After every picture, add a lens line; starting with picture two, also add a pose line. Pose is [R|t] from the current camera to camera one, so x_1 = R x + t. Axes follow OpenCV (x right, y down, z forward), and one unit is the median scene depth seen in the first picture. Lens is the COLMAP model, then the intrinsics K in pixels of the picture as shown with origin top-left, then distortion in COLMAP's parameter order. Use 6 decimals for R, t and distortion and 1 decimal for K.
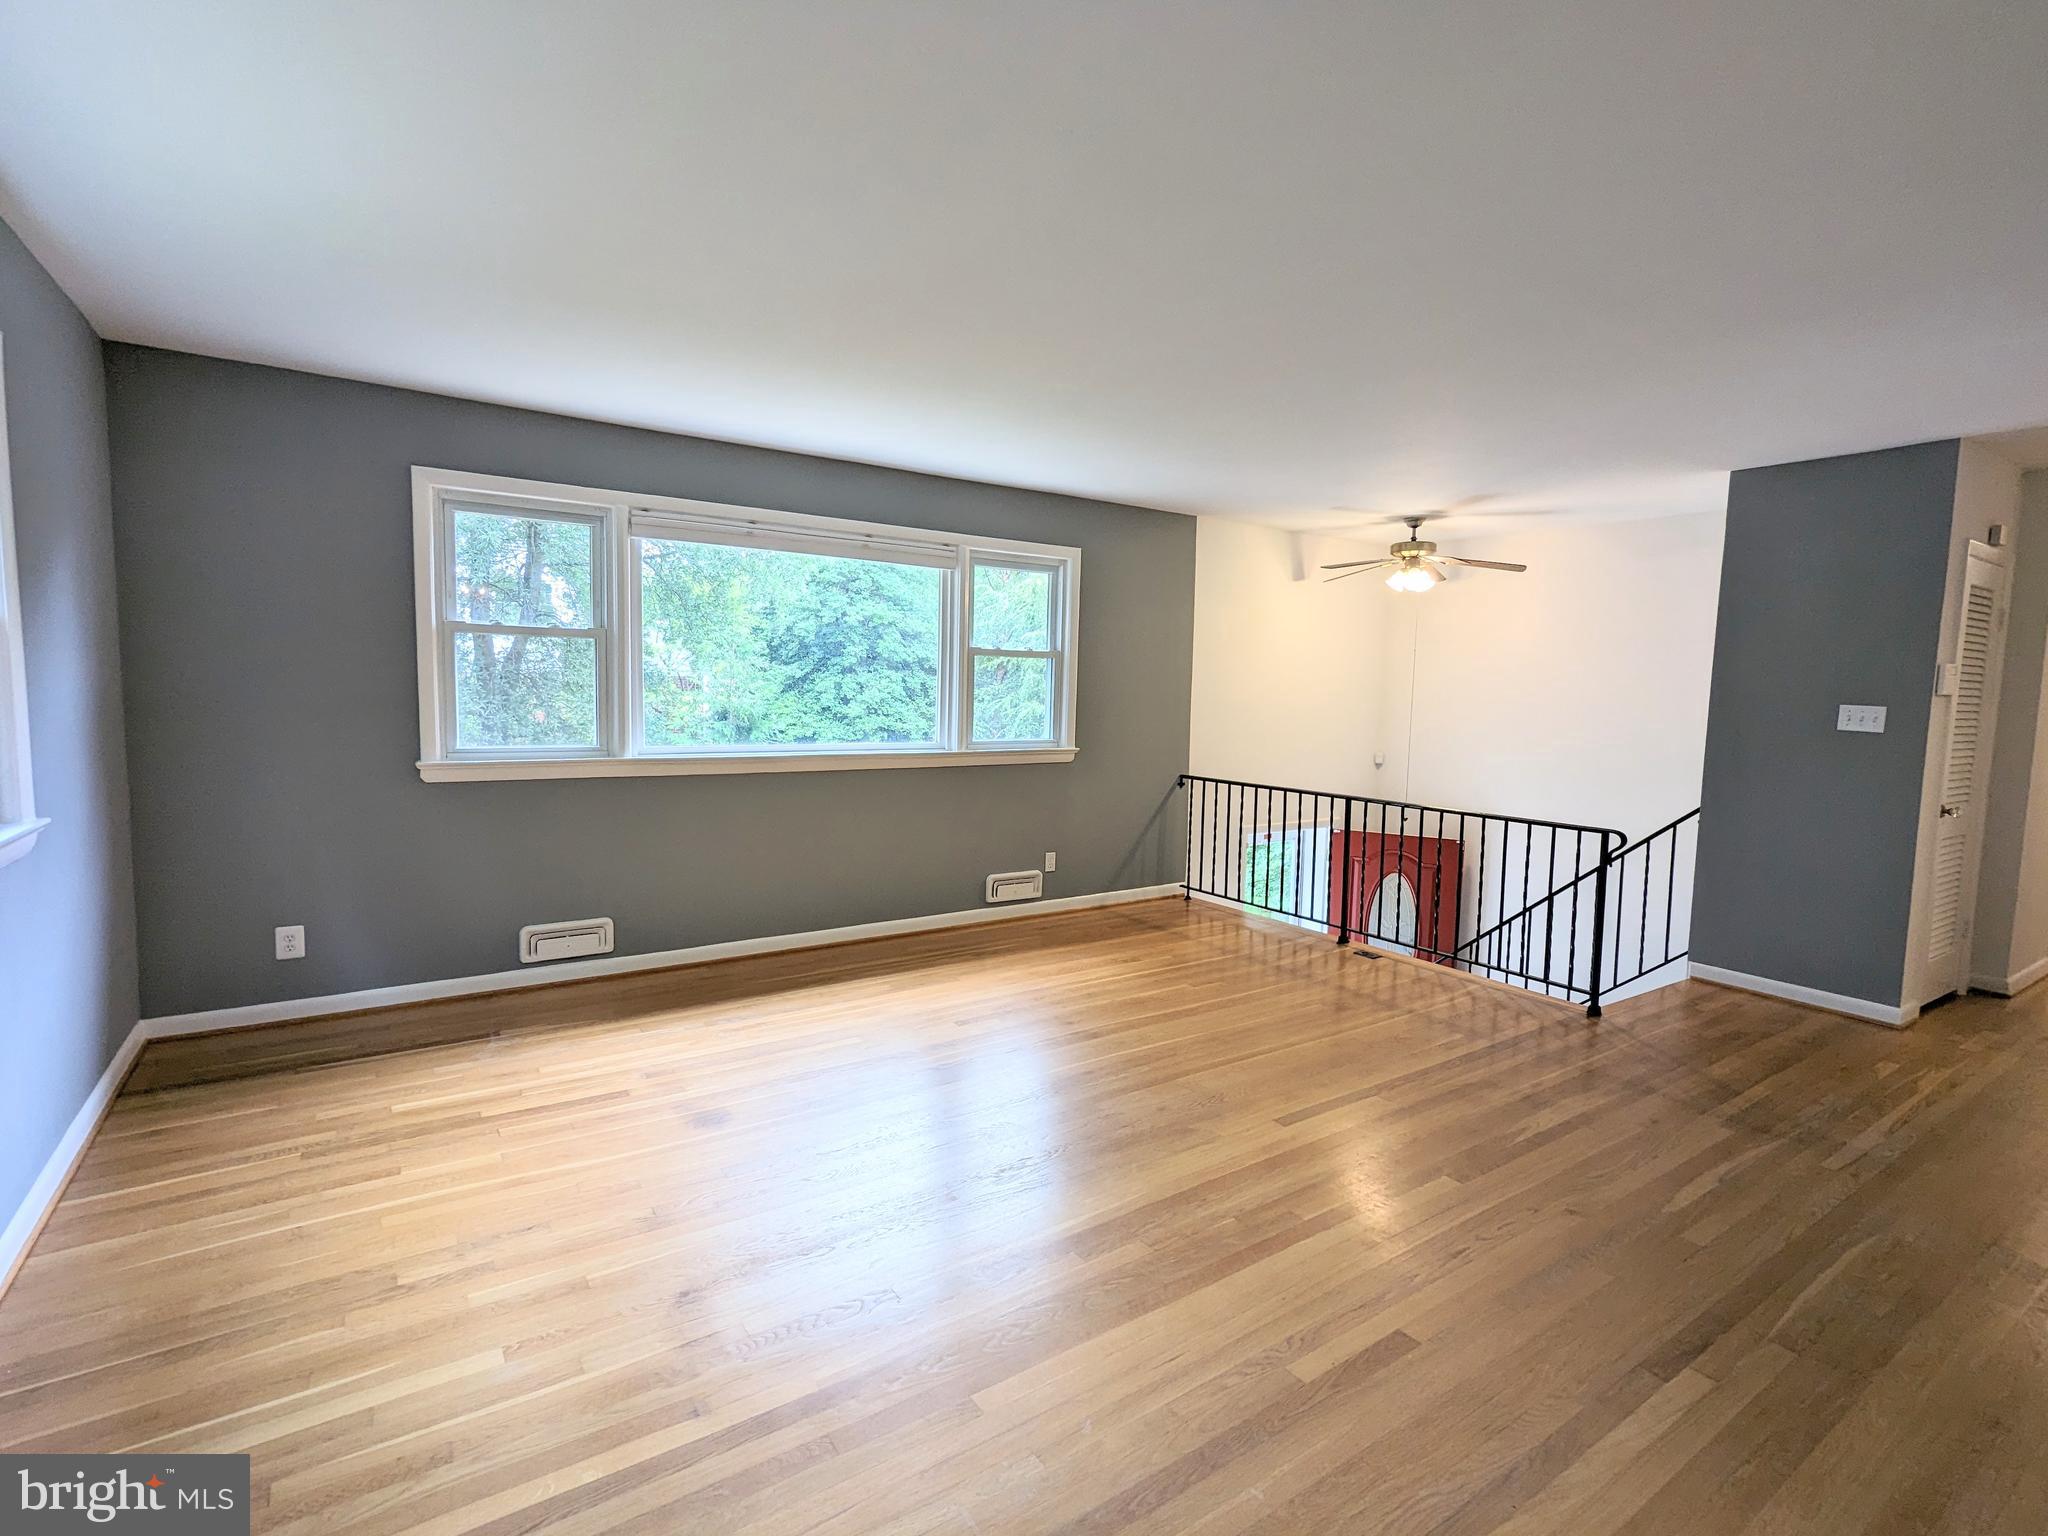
lens RADIAL K [[972.1, 0, 1023.4], [0, 972.1, 766.5], [0, 0, 1]] dist [-0.004413, 0.003880]
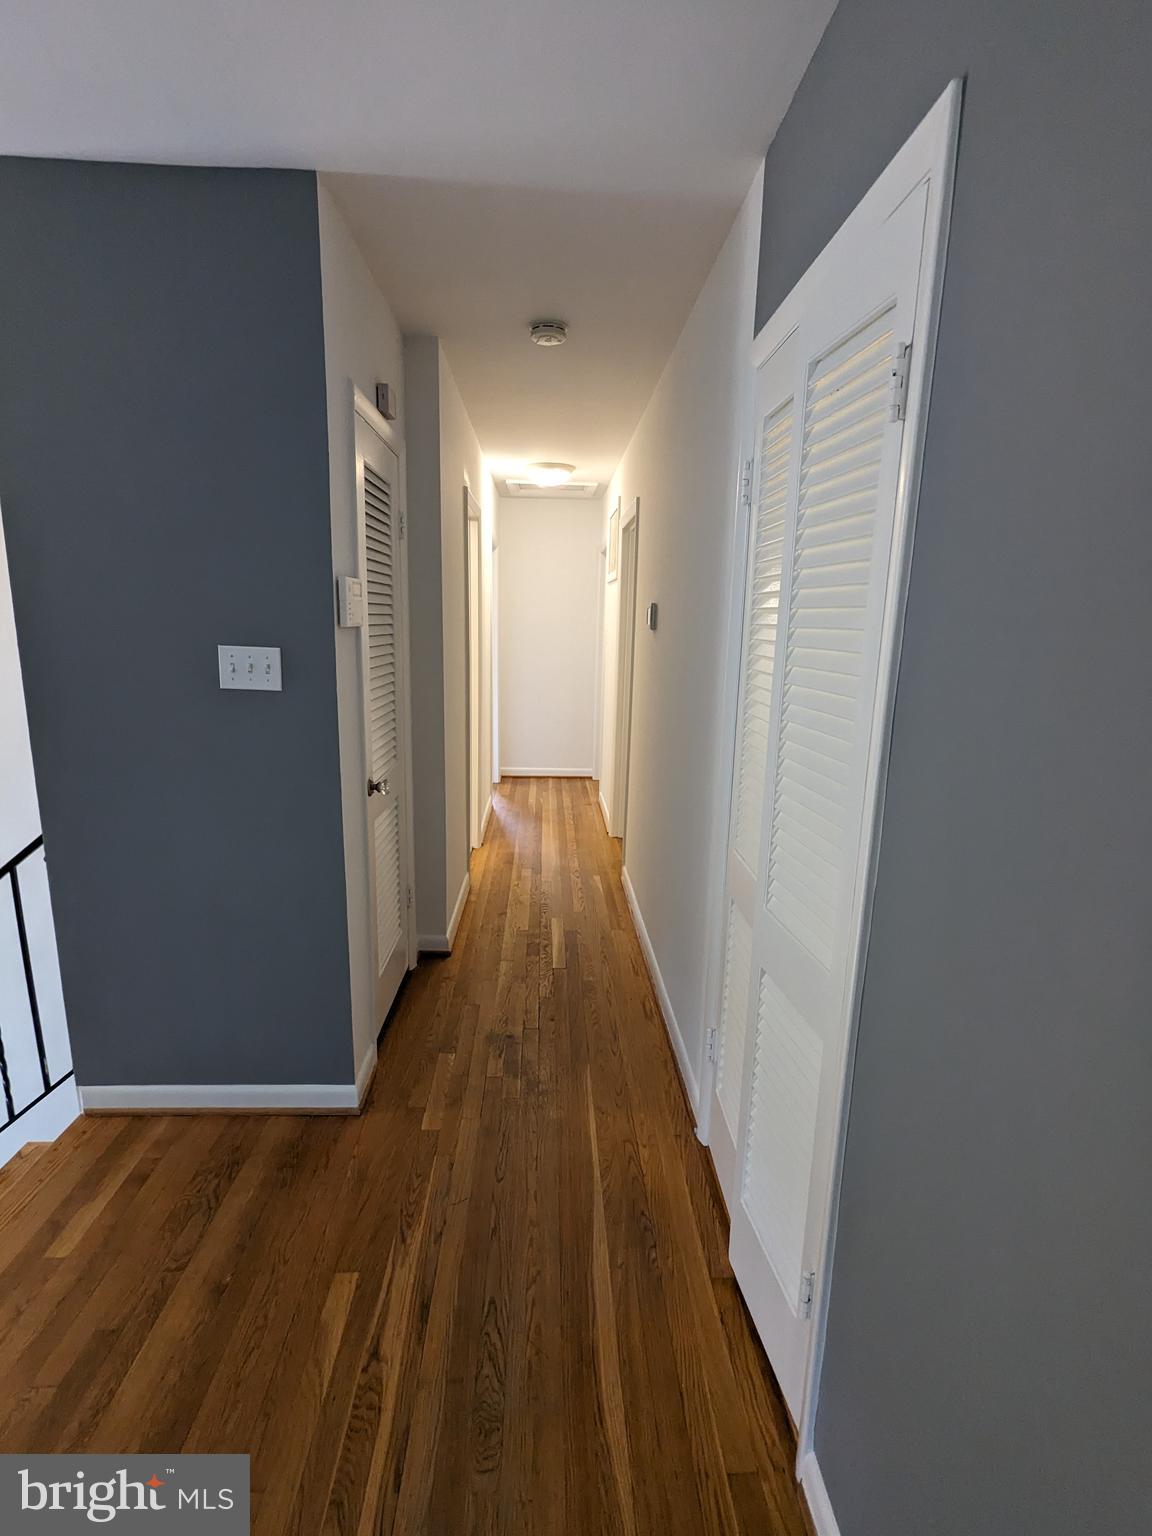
lens RADIAL K [[729.0, 0, 574.3], [0, 729.0, 767.8], [0, 0, 1]] dist [-0.004413, 0.003880]
pose [[0.530997, -0.181113, 0.827793, 0.578390], [0.063899, 0.982669, 0.174010, -0.053784], [-0.844961, -0.039504, 0.533367, 0.580337]]
